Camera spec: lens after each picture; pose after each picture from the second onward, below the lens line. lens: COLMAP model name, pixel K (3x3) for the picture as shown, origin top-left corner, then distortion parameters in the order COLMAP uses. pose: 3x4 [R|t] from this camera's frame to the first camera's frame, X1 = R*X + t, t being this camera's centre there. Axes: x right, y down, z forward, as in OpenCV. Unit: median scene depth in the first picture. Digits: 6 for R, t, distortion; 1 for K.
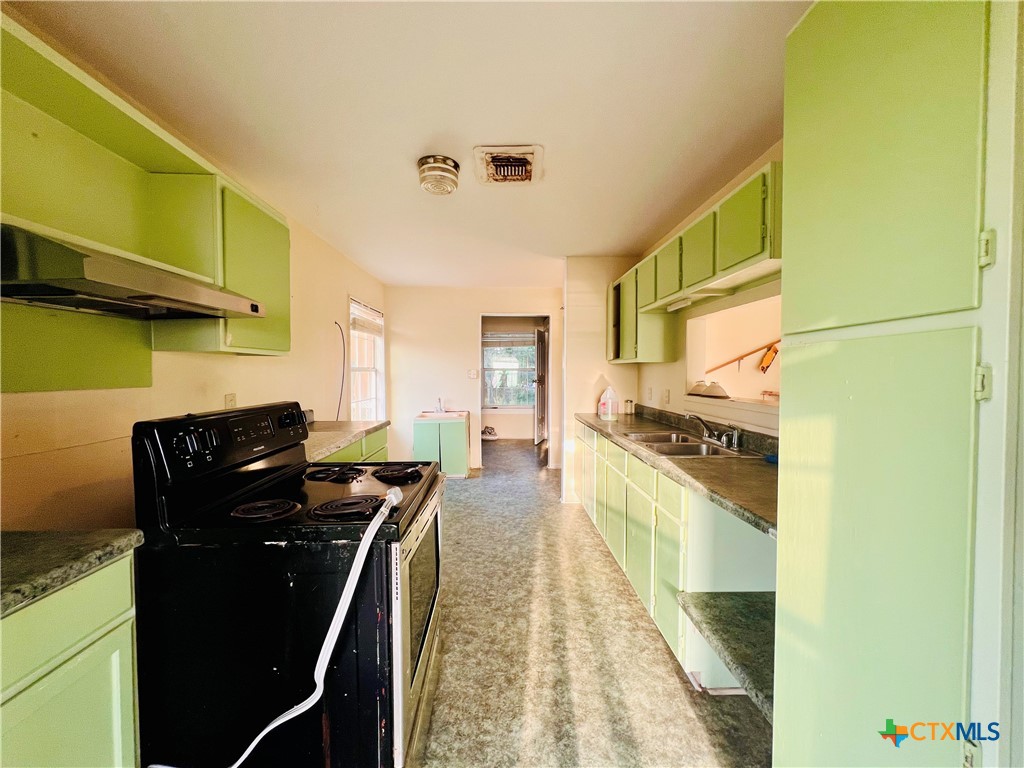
lens RADIAL K [[410.4, 0, 515.1], [0, 410.4, 375.4], [0, 0, 1]] dist [-0.003459, 0.001161]
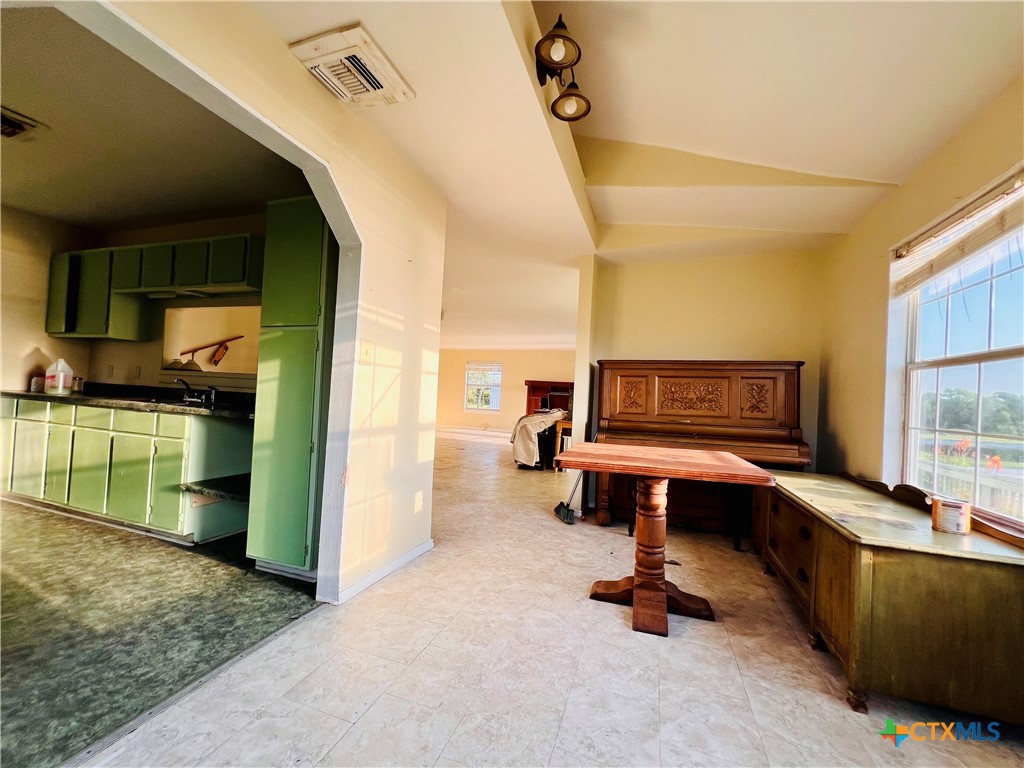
lens RADIAL K [[410.4, 0, 511.7], [0, 410.4, 392.1], [0, 0, 1]] dist [-0.003459, 0.001161]
pose [[0.358851, 0.019878, 0.933183, -0.223882], [-0.041919, 0.999108, -0.005163, 0.049775], [-0.932453, -0.037266, 0.359364, -0.262783]]
